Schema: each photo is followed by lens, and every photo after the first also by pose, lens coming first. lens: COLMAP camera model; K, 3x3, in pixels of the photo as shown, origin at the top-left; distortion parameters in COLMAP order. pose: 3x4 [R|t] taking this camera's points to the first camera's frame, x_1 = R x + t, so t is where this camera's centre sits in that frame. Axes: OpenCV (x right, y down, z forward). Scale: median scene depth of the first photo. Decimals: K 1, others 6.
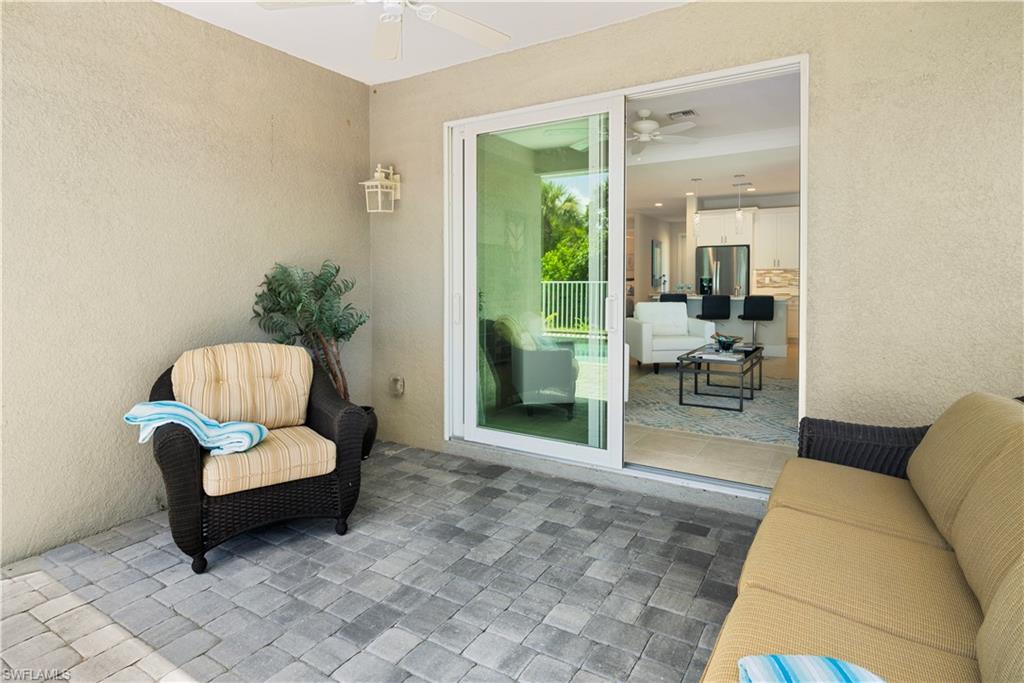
lens RADIAL K [[555.9, 0, 511.7], [0, 555.9, 281.8], [0, 0, 1]] dist [-0.002877, -0.000515]
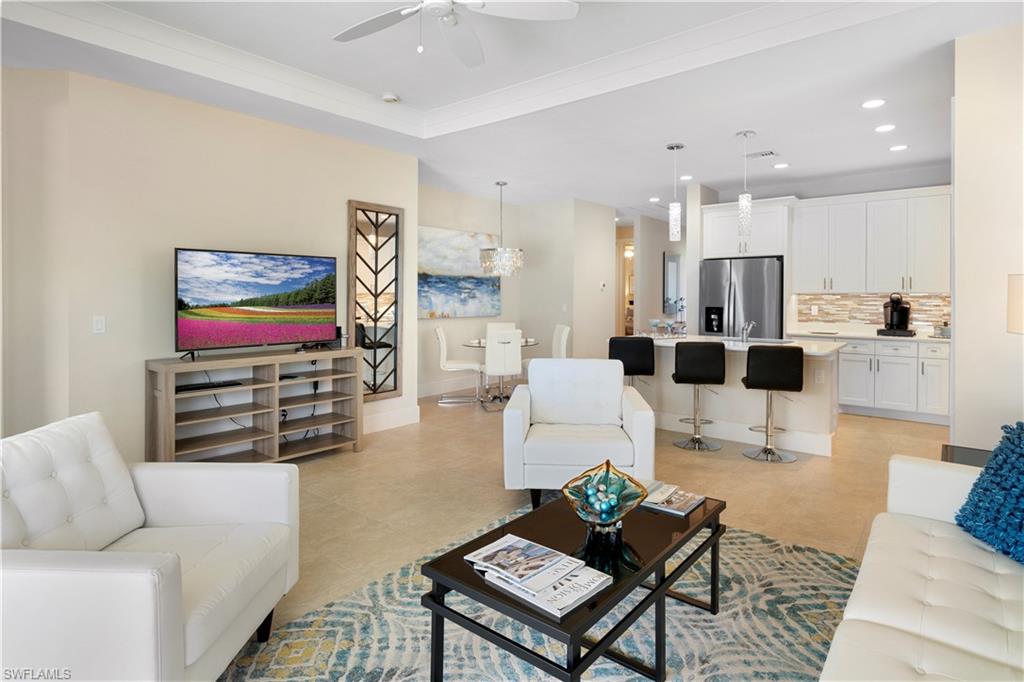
lens RADIAL K [[550.7, 0, 512.4], [0, 550.7, 303.2], [0, 0, 1]] dist [-0.000907, -0.000629]
pose [[0.992143, 0.002643, -0.125084, 0.194439], [-0.001717, 0.999970, 0.007507, -0.015593], [0.125100, -0.007233, 0.992118, 0.326702]]
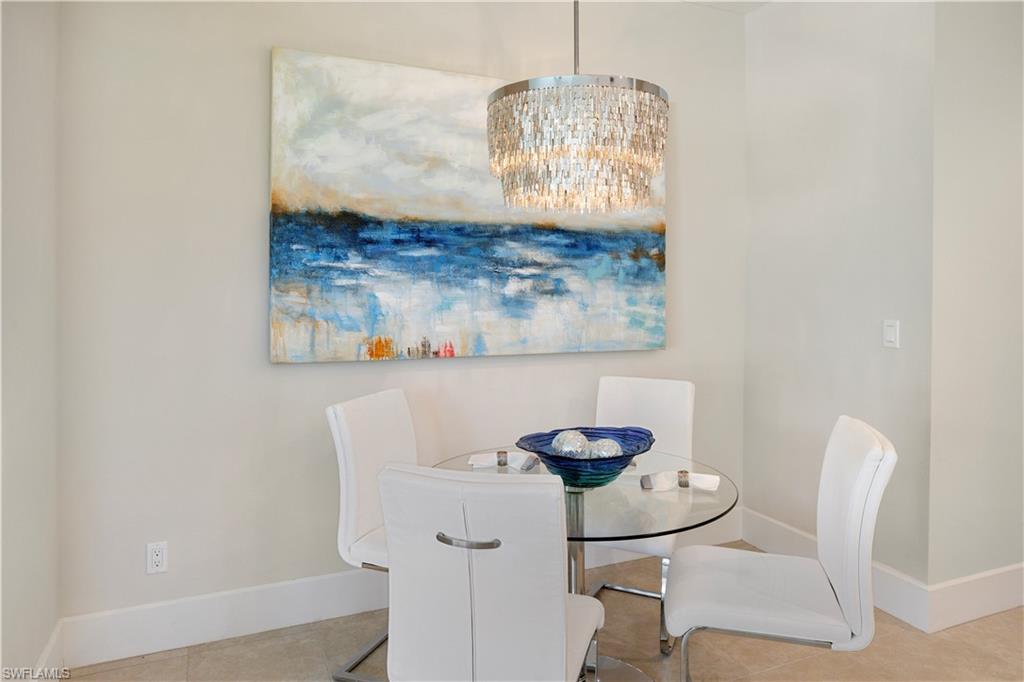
lens RADIAL K [[654.2, 0, 510.9], [0, 654.2, 296.0], [0, 0, 1]] dist [0.002762, 0.000209]
pose [[0.817532, 0.008229, -0.575824, 0.193901], [-0.007260, 0.999966, 0.003982, -0.017247], [0.575837, 0.000925, 0.817564, 0.812609]]
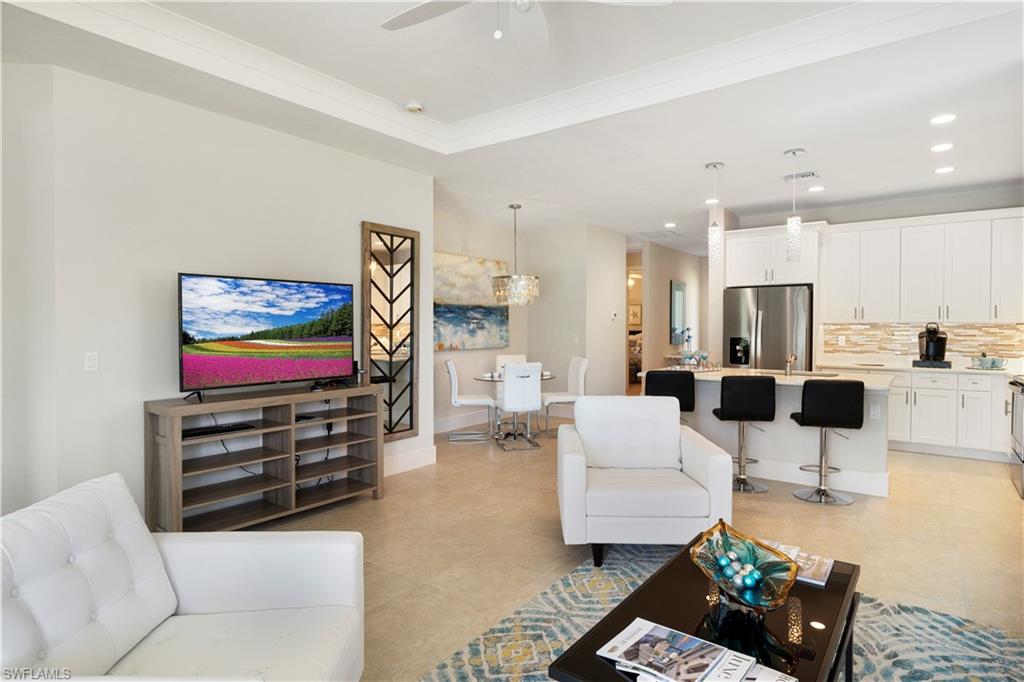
lens RADIAL K [[557.2, 0, 512.0], [0, 557.2, 341.0], [0, 0, 1]] dist [0.000339, -0.000581]
pose [[0.996305, 0.000869, -0.085881, 0.148721], [0.001007, 0.999762, 0.021800, -0.016779], [0.085879, -0.021806, 0.996067, 0.354455]]
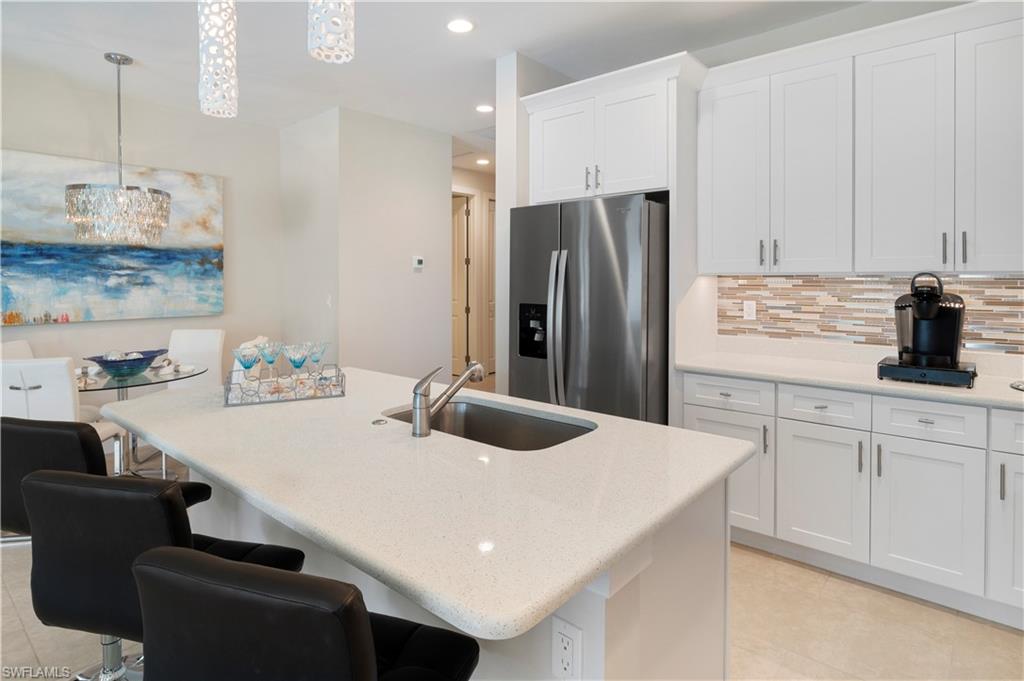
lens RADIAL K [[555.9, 0, 511.7], [0, 555.9, 280.8], [0, 0, 1]] dist [-0.002877, -0.000515]
pose [[0.985930, -0.002141, -0.167142, 0.387546], [0.002189, 0.999998, 0.000105, -0.019649], [0.167142, -0.000470, 0.985933, 0.688508]]
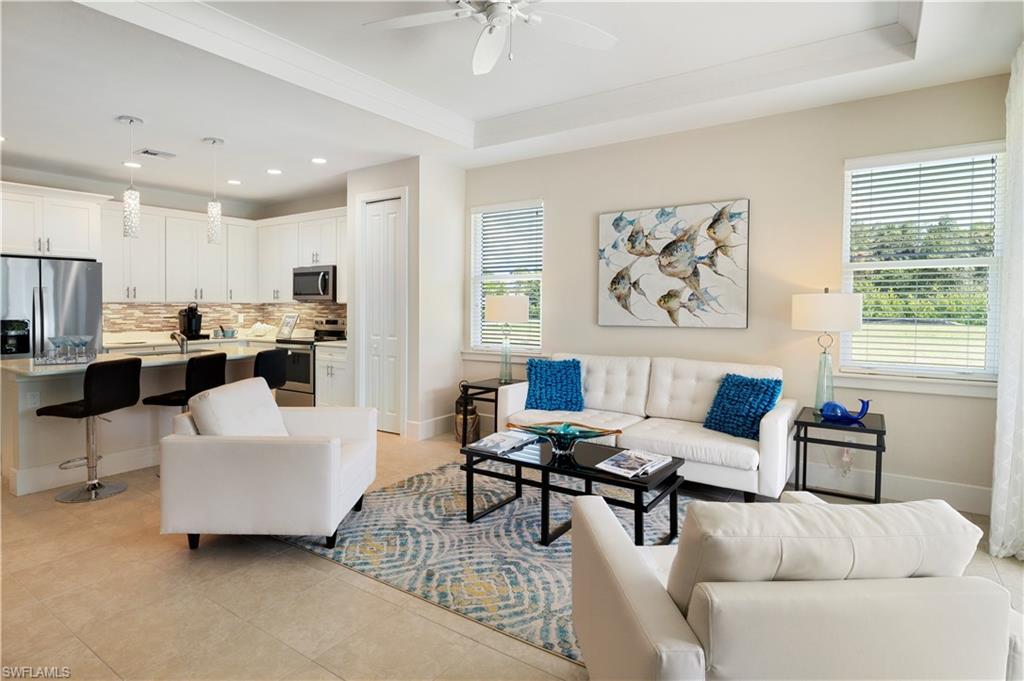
lens RADIAL K [[542.1, 0, 506.2], [0, 542.1, 314.0], [0, 0, 1]] dist [-0.003363, -0.000115]
pose [[0.048485, -0.017901, 0.998663, -0.103544], [0.005489, 0.999829, 0.017656, -0.018082], [-0.998809, 0.004626, 0.048575, 0.540764]]
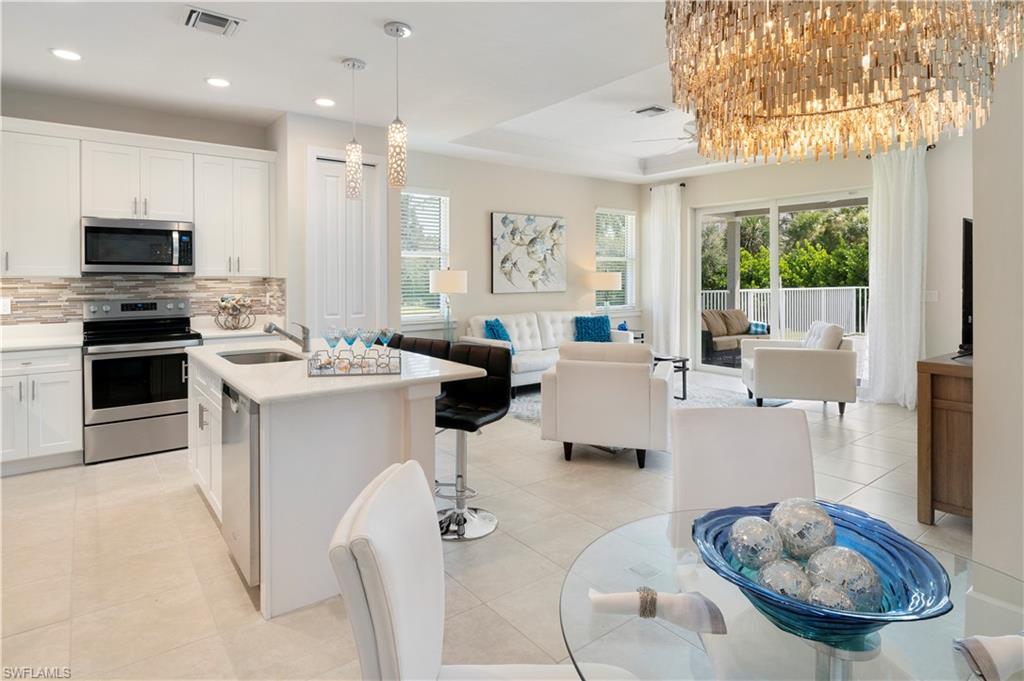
lens RADIAL K [[555.9, 0, 511.7], [0, 555.9, 280.8], [0, 0, 1]] dist [-0.002877, -0.000515]
pose [[-0.934007, 0.000111, 0.357254, 0.111988], [0.004323, 0.999930, 0.010991, -0.021597], [-0.357228, 0.011811, -0.933943, 1.086877]]
